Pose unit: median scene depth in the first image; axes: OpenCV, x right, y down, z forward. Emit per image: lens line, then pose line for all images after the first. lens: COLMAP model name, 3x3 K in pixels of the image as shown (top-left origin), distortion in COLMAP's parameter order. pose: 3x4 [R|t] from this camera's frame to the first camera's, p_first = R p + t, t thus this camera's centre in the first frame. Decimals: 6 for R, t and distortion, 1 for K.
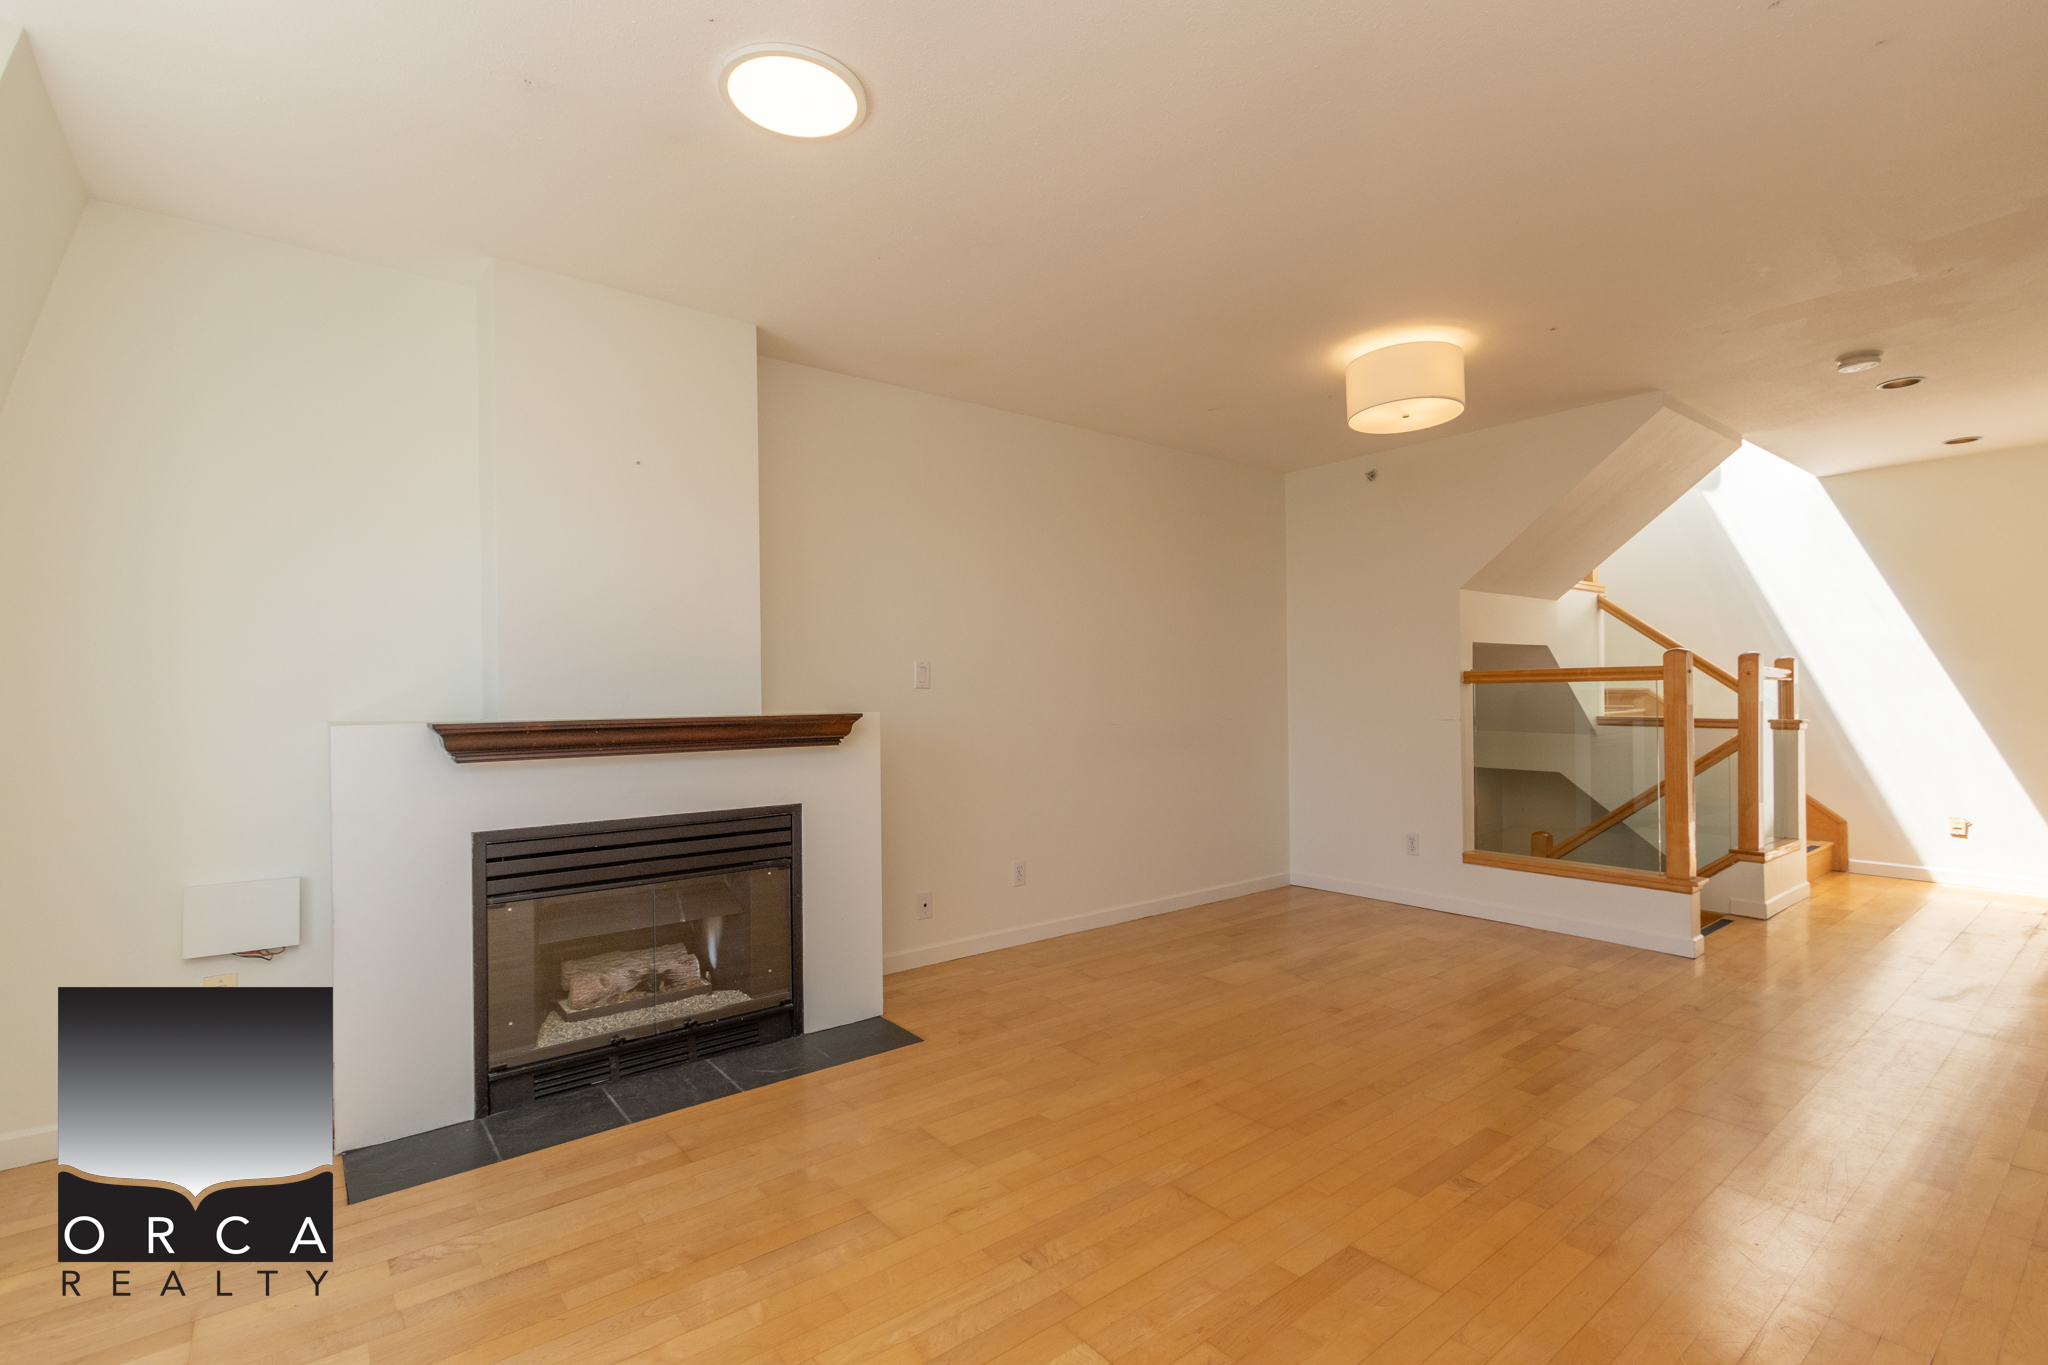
lens RADIAL K [[928.0, 0, 1048.3], [0, 928.0, 694.4], [0, 0, 1]] dist [-0.004993, -0.000845]
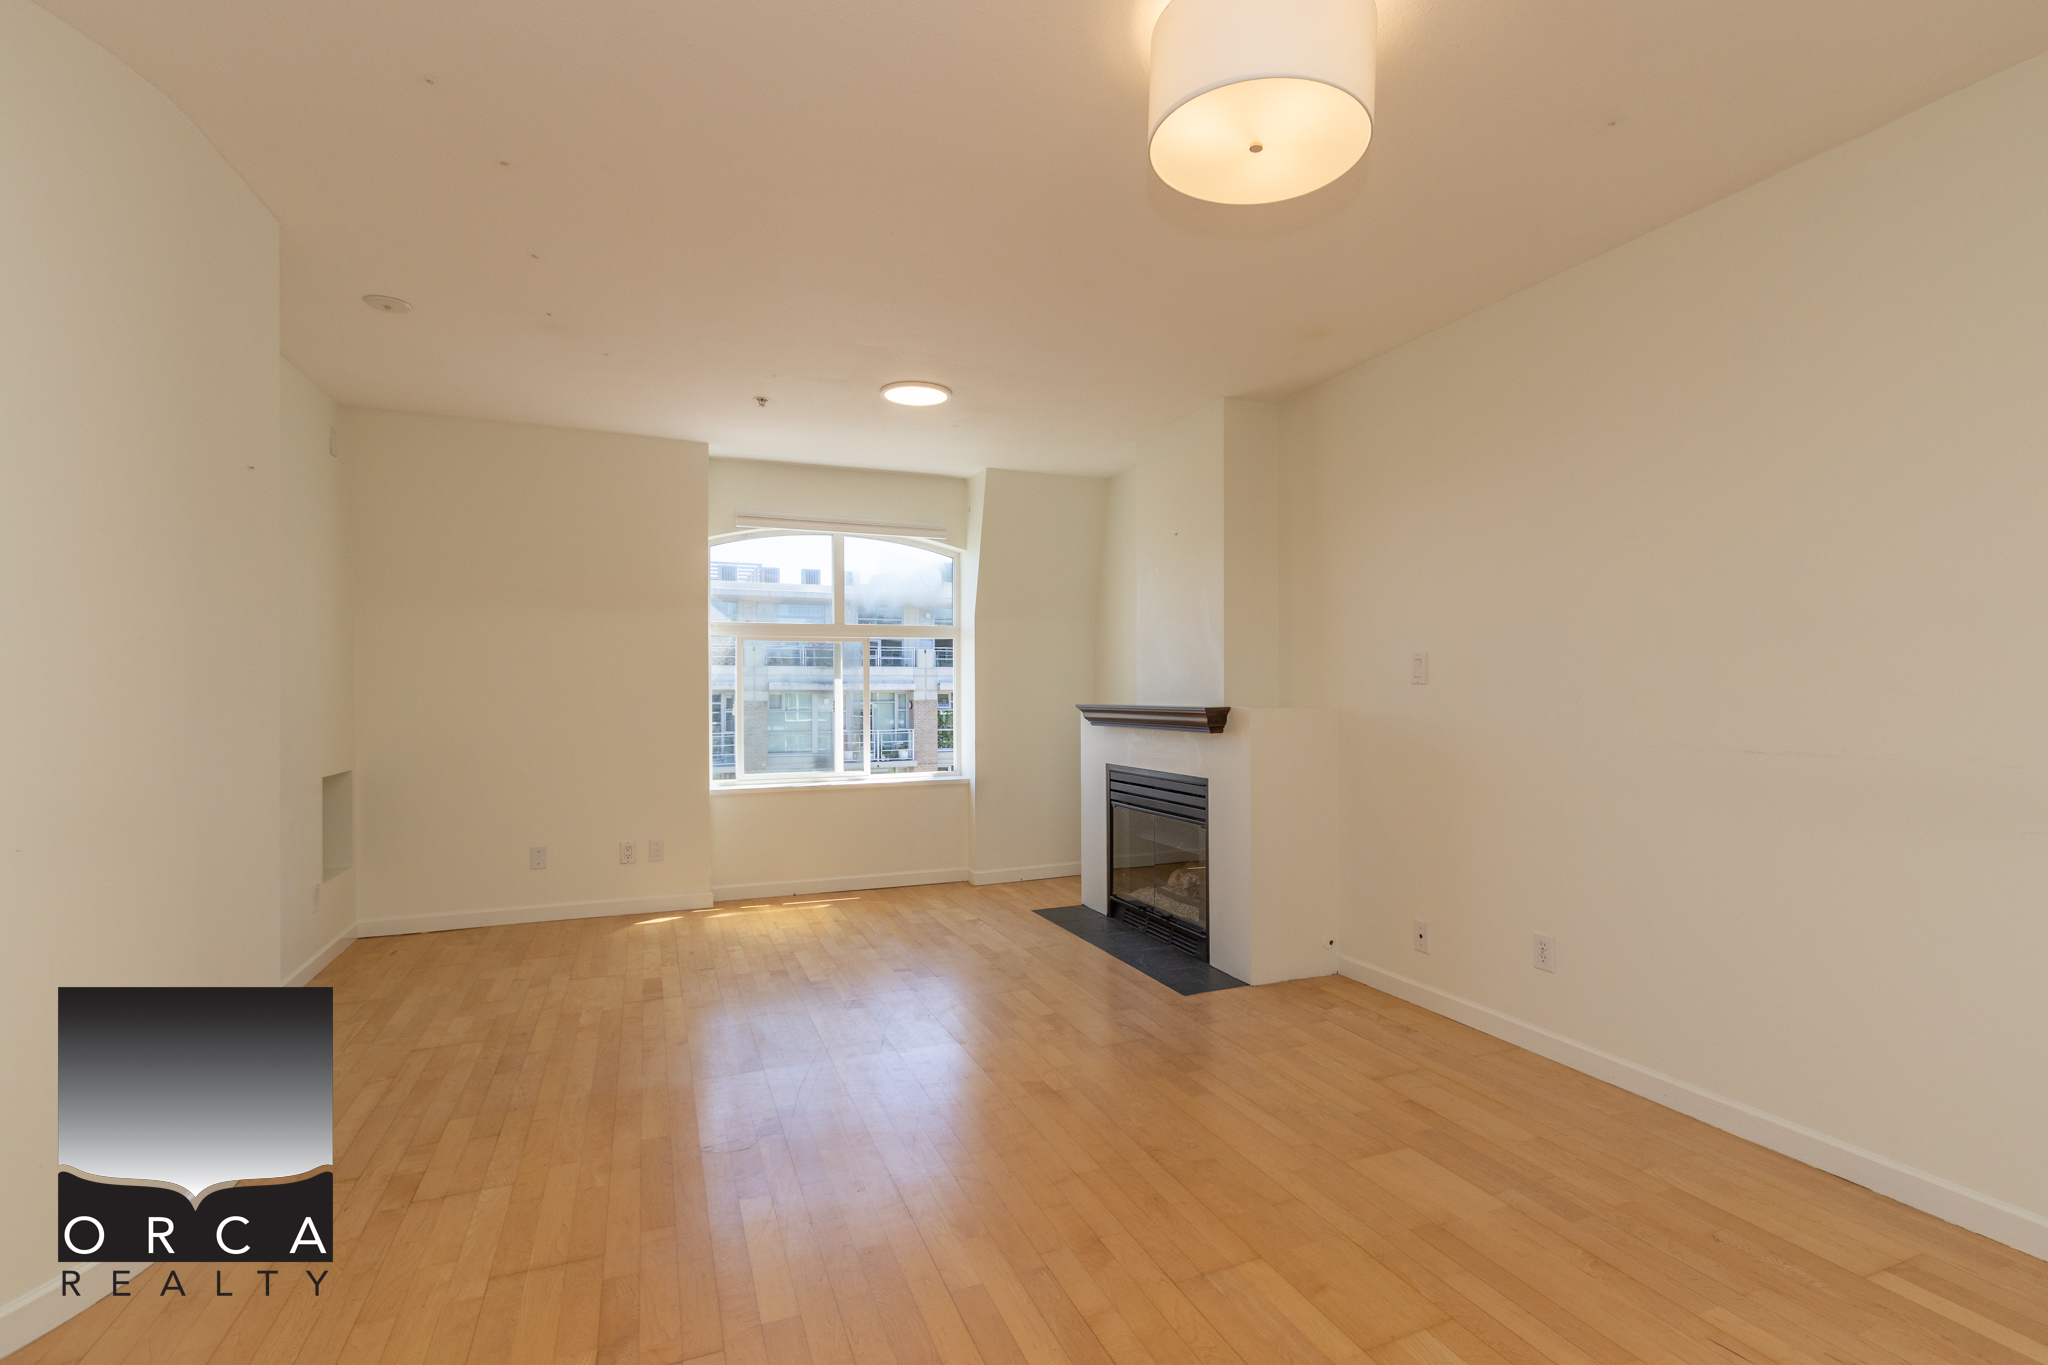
lens RADIAL K [[928.0, 0, 1028.1], [0, 928.0, 684.9], [0, 0, 1]] dist [-0.004993, -0.000845]
pose [[-0.279393, -0.000457, -0.960177, 0.795487], [0.001471, 0.999999, -0.000905, -0.005110], [0.960176, -0.001666, -0.279392, 0.896661]]
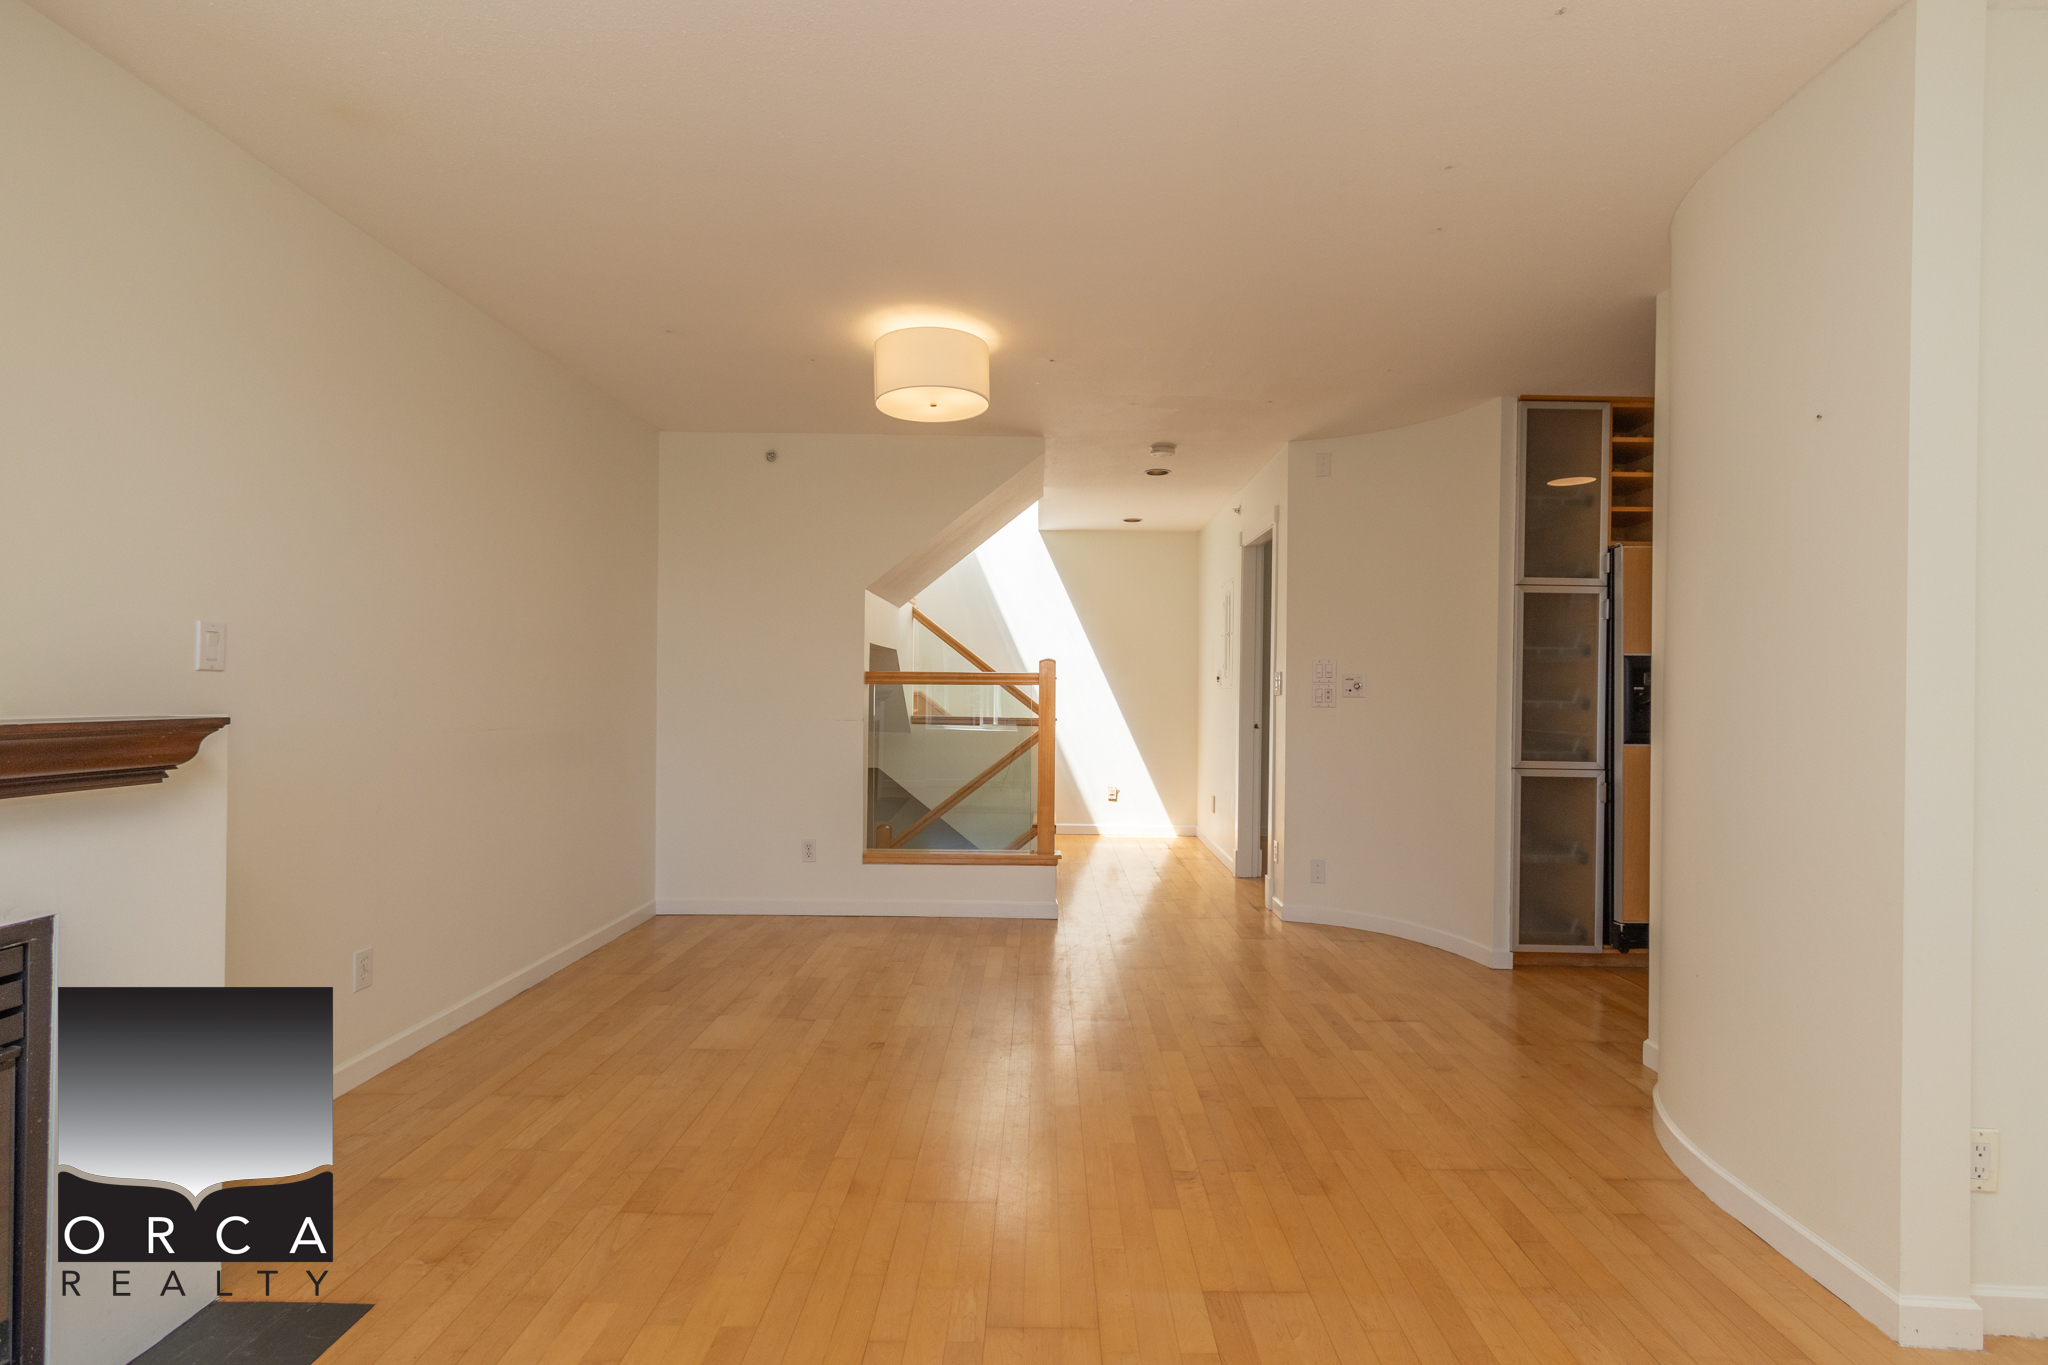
lens RADIAL K [[928.0, 0, 1026.9], [0, 928.0, 690.5], [0, 0, 1]] dist [-0.004993, -0.000845]
pose [[0.630538, 0.017509, 0.775961, -0.257521], [-0.015817, 0.999828, -0.009707, 0.003072], [-0.775997, -0.006153, 0.630706, 0.277701]]
